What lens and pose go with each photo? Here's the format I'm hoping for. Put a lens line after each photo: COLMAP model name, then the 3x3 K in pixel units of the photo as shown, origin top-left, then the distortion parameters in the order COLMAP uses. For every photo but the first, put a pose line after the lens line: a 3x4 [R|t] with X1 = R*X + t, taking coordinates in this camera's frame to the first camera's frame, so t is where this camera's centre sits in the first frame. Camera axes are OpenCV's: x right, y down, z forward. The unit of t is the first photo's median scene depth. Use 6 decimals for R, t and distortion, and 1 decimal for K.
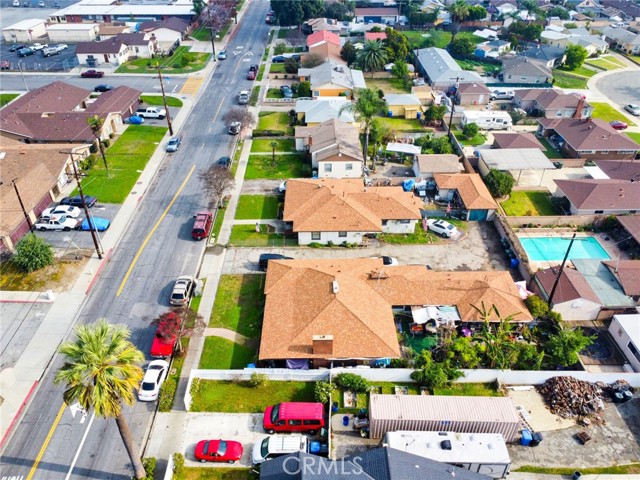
lens RADIAL K [[475.3, 0, 311.7], [0, 475.3, 240.5], [0, 0, 1]] dist [0.006331, -0.002894]
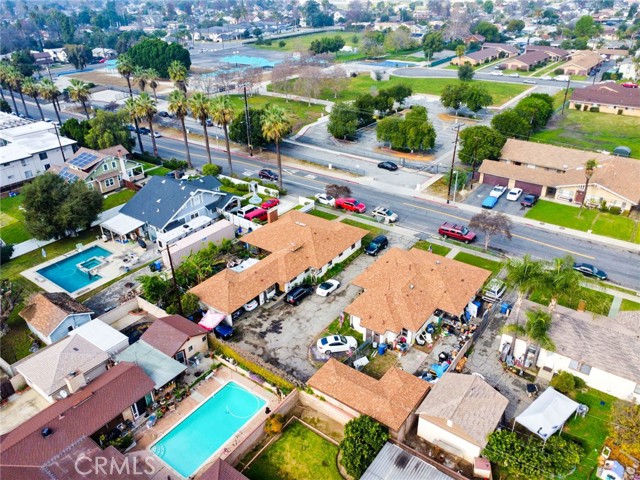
lens RADIAL K [[468.3, 0, 331.0], [0, 468.3, 264.8], [0, 0, 1]] dist [0.009134, -0.002851]
pose [[-0.571392, 0.439329, -0.693182, 0.683431], [-0.472531, 0.514466, 0.715570, -0.591569], [0.670989, 0.736420, -0.086365, 0.845460]]
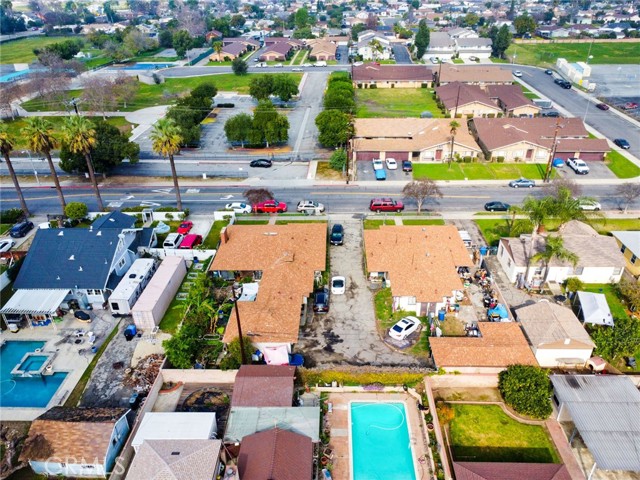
lens RADIAL K [[468.3, 0, 331.0], [0, 468.3, 264.8], [0, 0, 1]] dist [0.009134, -0.002851]
pose [[-0.007106, 0.535156, -0.844724, 0.796576], [-0.581759, 0.684862, 0.438773, -0.340975], [0.813330, 0.494543, 0.306465, 0.517444]]
